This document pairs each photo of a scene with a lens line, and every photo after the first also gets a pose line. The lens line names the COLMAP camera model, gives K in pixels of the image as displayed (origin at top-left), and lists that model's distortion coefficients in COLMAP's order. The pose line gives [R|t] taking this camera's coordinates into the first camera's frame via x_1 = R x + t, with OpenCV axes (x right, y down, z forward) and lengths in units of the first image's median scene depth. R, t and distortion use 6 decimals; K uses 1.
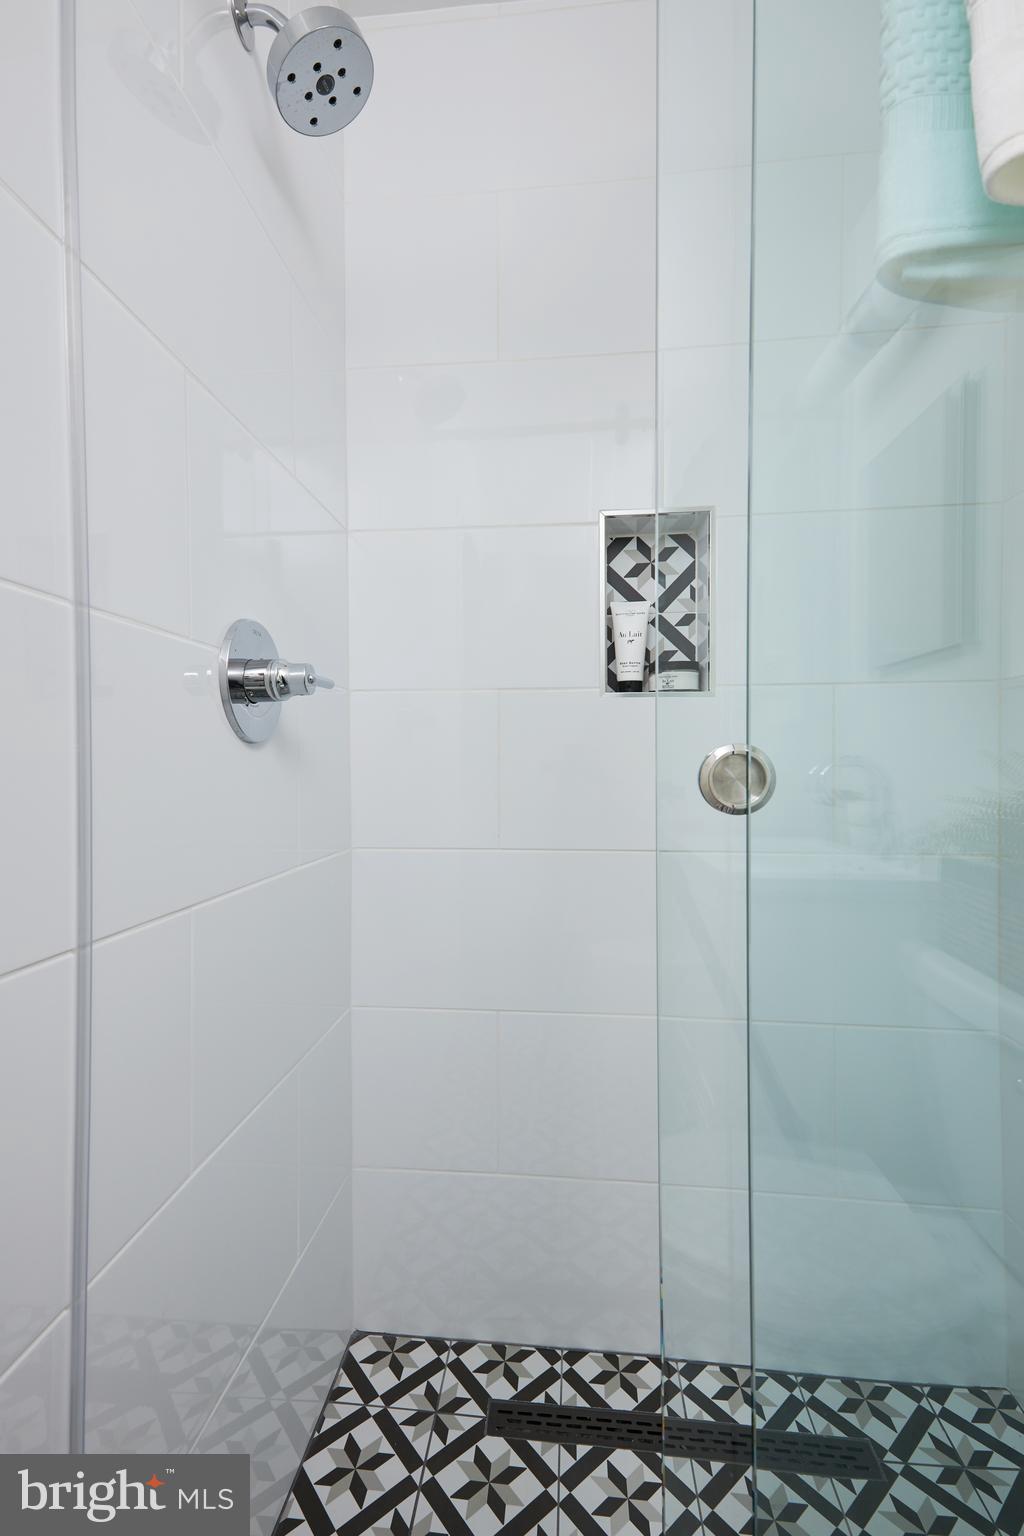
lens RADIAL K [[696.6, 0, 495.6], [0, 696.6, 759.7], [0, 0, 1]] dist [0.000482, -0.003033]
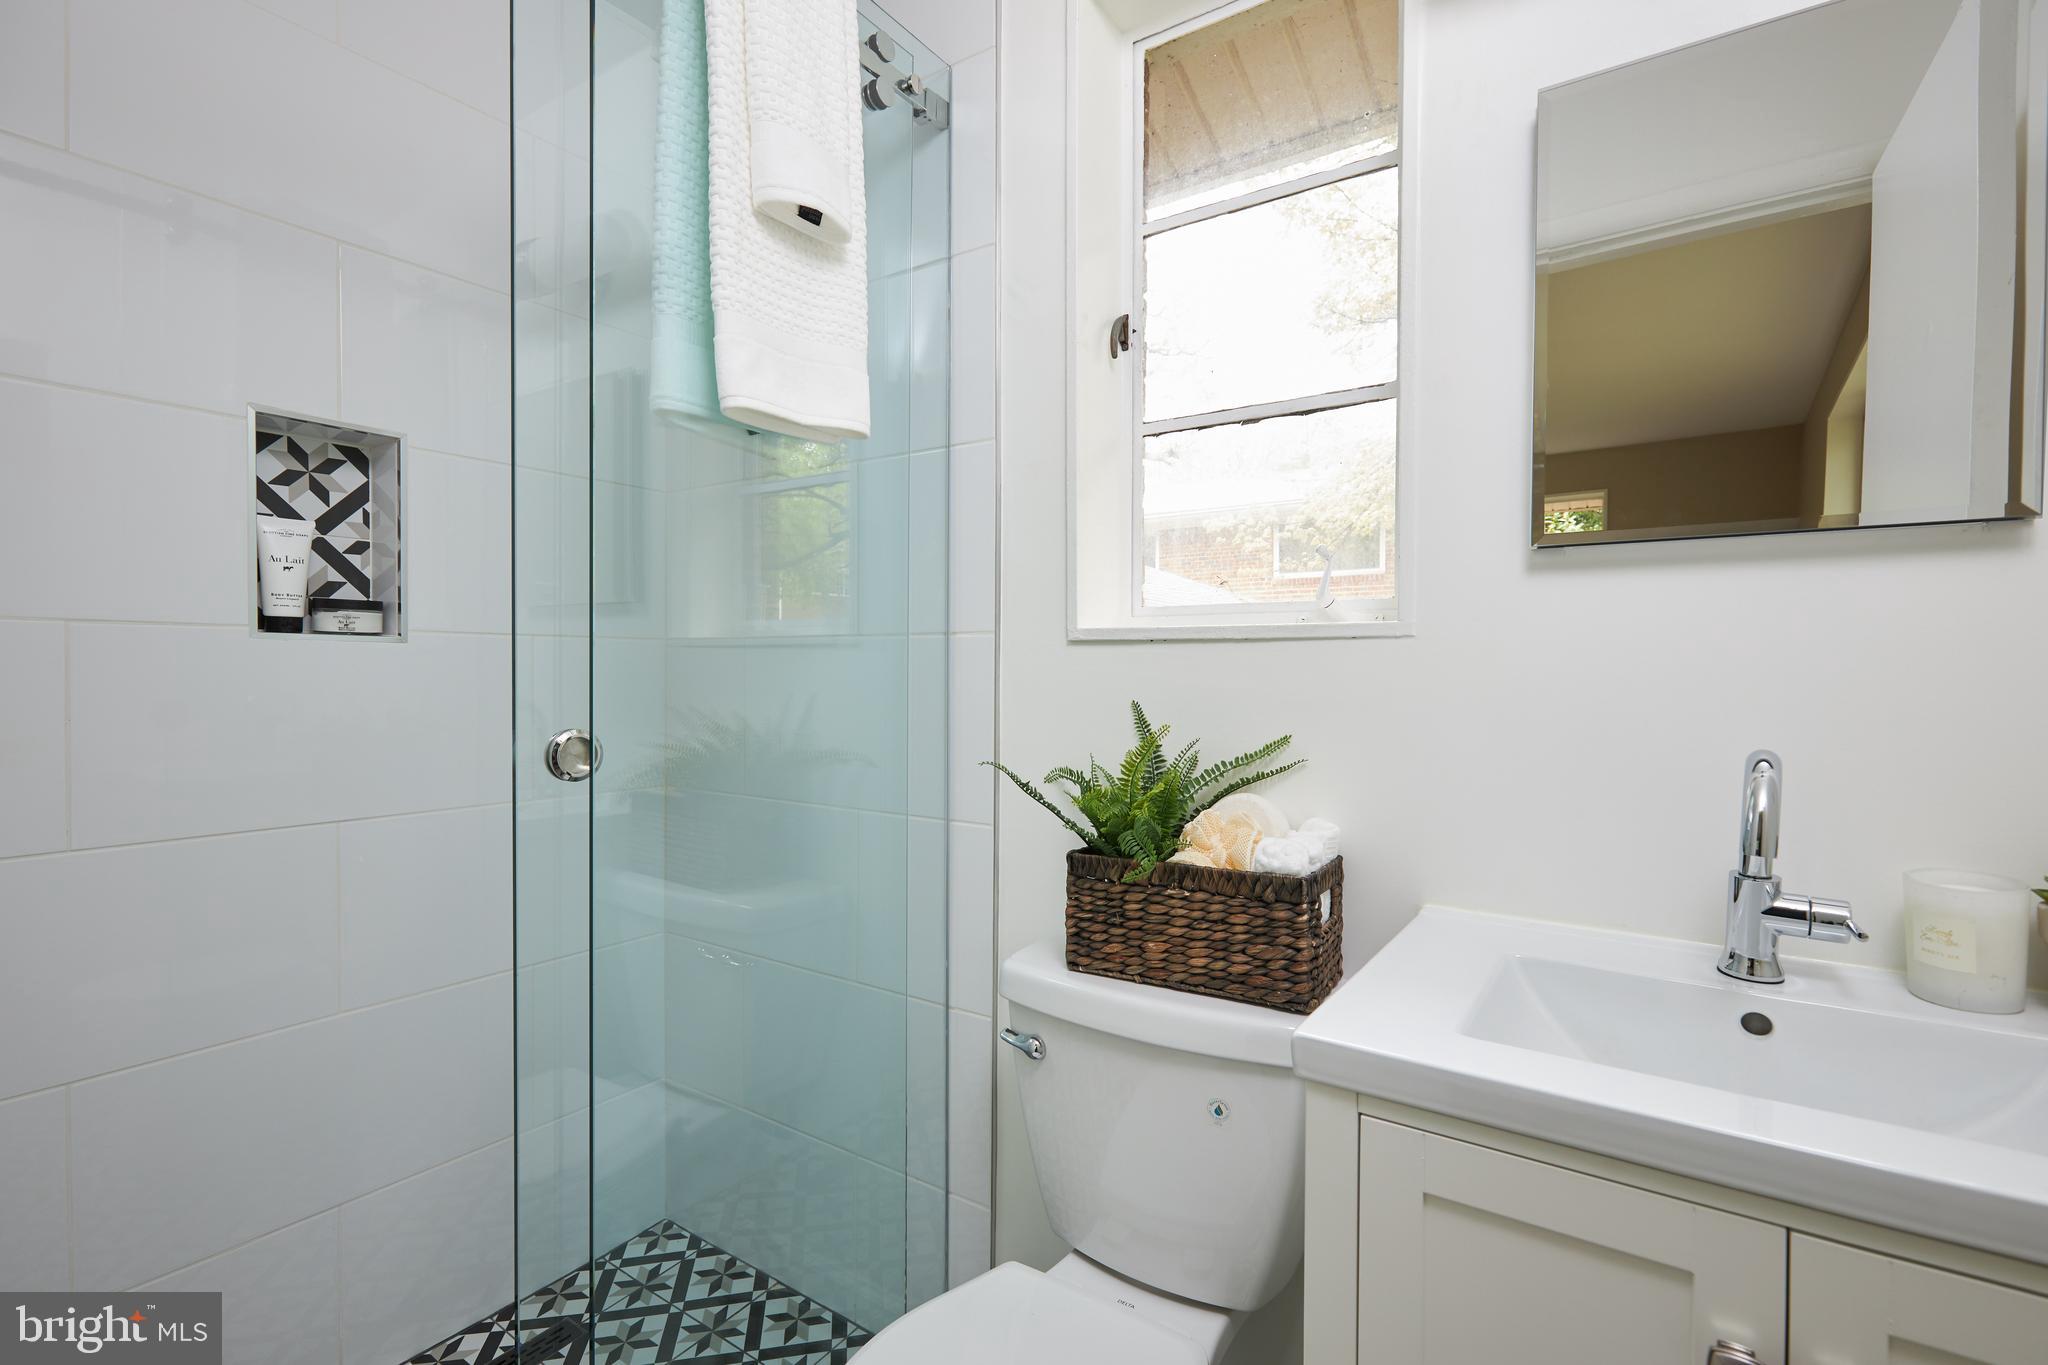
lens RADIAL K [[928.8, 0, 1029.1], [0, 928.8, 681.3], [0, 0, 1]] dist [0.000482, -0.003033]
pose [[0.472539, -0.008307, 0.881271, -0.353665], [-0.013135, 0.999778, 0.016467, -0.065540], [-0.881212, -0.019357, 0.472325, -0.285922]]
